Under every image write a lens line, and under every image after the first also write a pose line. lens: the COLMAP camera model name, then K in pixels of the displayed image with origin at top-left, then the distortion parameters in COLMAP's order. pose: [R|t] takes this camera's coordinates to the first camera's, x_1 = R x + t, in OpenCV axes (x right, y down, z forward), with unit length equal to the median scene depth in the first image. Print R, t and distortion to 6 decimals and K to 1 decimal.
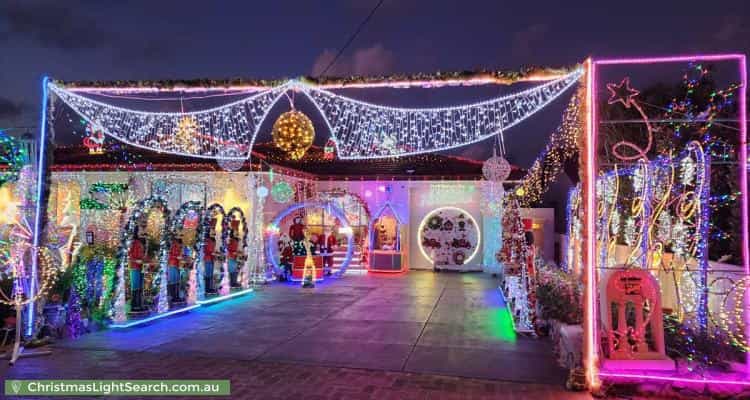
lens RADIAL K [[490.1, 0, 375.0], [0, 490.1, 200.0], [0, 0, 1]] dist [0.116586, -0.133725]
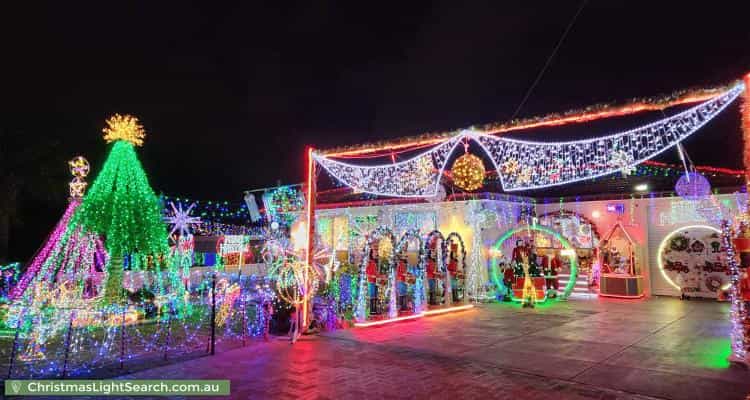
lens RADIAL K [[490.1, 0, 375.0], [0, 490.1, 200.0], [0, 0, 1]] dist [0.116586, -0.133725]
pose [[0.873867, -0.060722, -0.482358, 0.211299], [0.038282, 0.997683, -0.056240, -0.007122], [0.484655, 0.030681, 0.874167, -0.174586]]
